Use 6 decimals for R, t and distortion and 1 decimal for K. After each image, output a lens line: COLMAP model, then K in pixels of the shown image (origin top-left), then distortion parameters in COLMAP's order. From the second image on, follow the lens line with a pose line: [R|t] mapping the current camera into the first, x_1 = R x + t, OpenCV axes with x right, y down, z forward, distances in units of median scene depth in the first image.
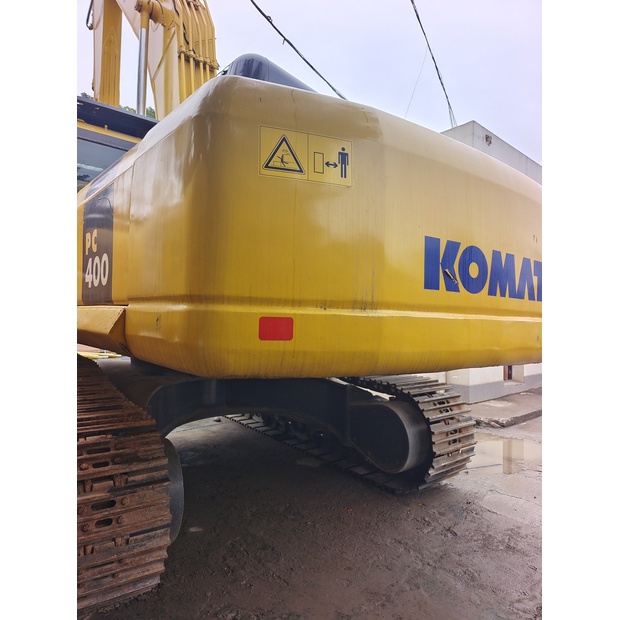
lens RADIAL K [[423.0, 0, 310.0], [0, 423.0, 310.0], [0, 0, 1]] dist [0.032101, -0.002006]
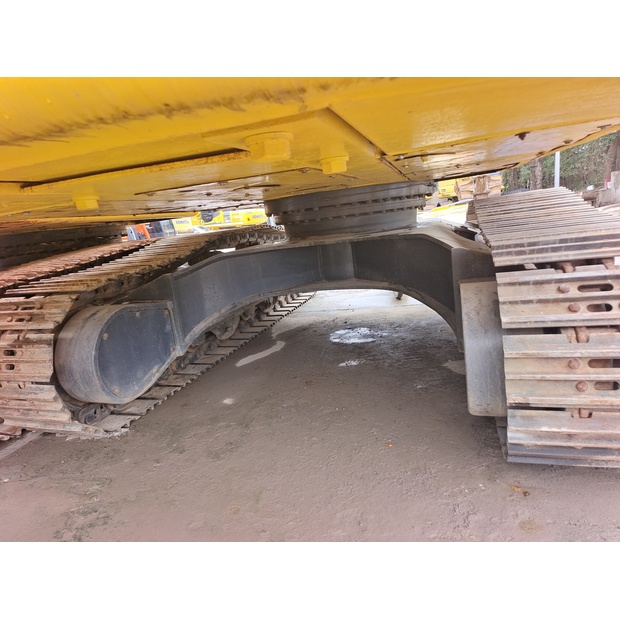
lens RADIAL K [[423.0, 0, 310.0], [0, 423.0, 310.0], [0, 0, 1]] dist [0.032101, -0.002006]
pose [[0.545346, 0.089818, -0.833385, 0.912133], [0.152435, 0.967036, 0.203972, 0.224706], [0.824234, -0.238273, 0.513677, 1.081559]]
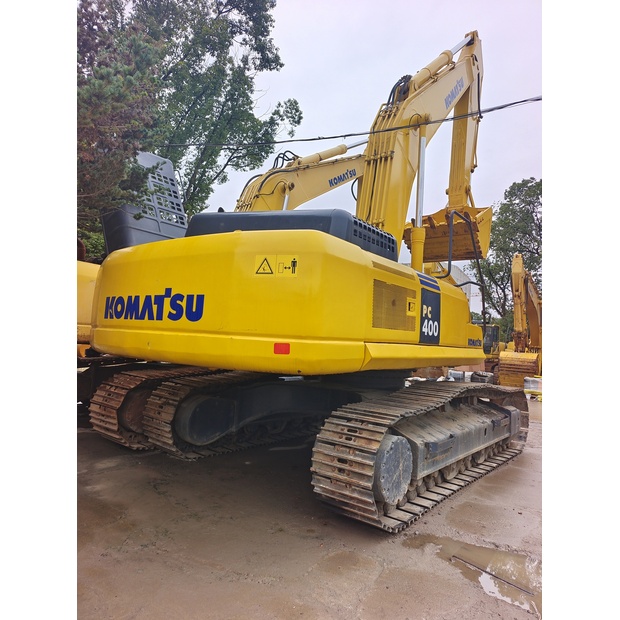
lens RADIAL K [[423.0, 0, 310.0], [0, 423.0, 310.0], [0, 0, 1]] dist [0.032101, -0.002006]
pose [[0.218466, -0.091227, -0.971571, 2.325460], [-0.032394, 0.994394, -0.100654, 0.088266], [0.975307, 0.053463, 0.214286, 1.284847]]
